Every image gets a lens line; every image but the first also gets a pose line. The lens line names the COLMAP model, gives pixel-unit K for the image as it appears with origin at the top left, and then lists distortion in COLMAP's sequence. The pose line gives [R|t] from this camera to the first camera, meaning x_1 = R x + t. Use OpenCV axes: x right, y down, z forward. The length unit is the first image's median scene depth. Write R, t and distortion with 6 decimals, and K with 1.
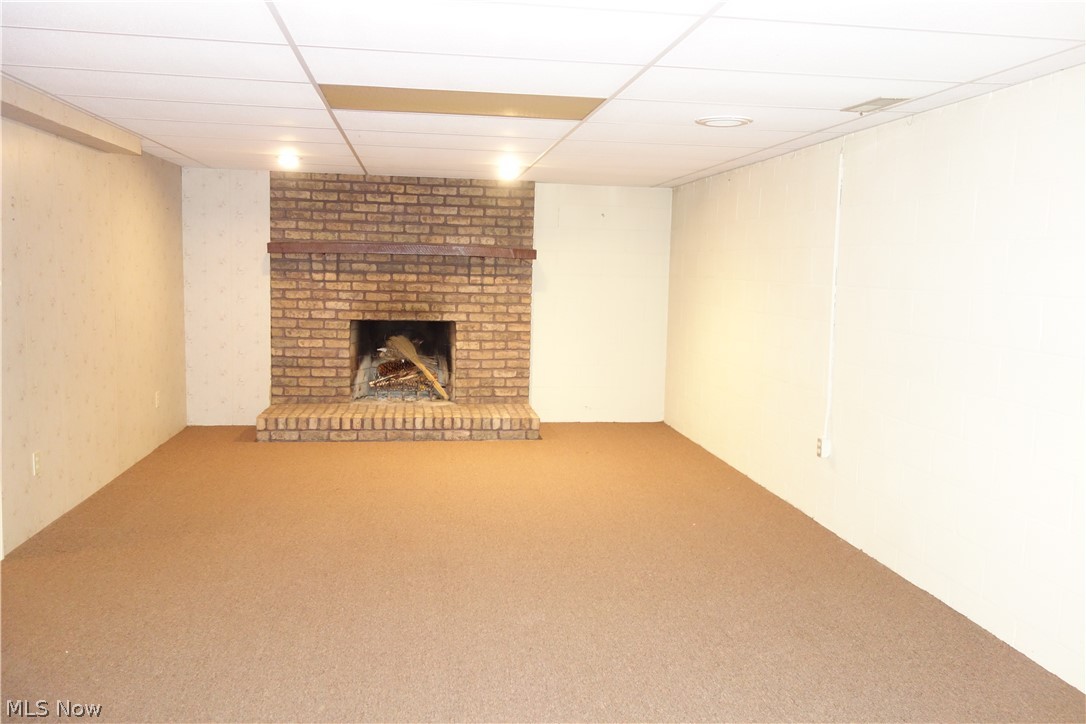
lens RADIAL K [[852.1, 0, 542.6], [0, 852.1, 335.1], [0, 0, 1]] dist [0.062208, -0.000205]
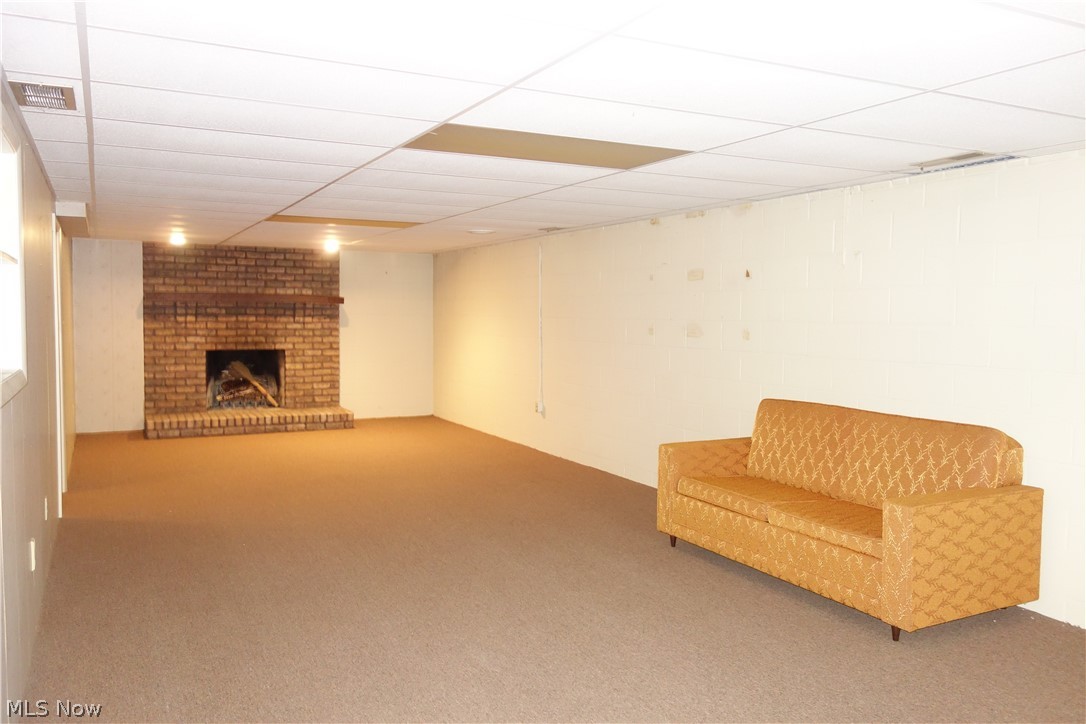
lens RADIAL K [[852.1, 0, 542.6], [0, 852.1, 335.1], [0, 0, 1]] dist [0.062208, -0.000205]
pose [[0.945389, -0.021778, 0.325216, -0.160363], [0.036023, 0.998634, -0.037845, 0.029326], [-0.323948, 0.047493, 0.944882, -0.465668]]
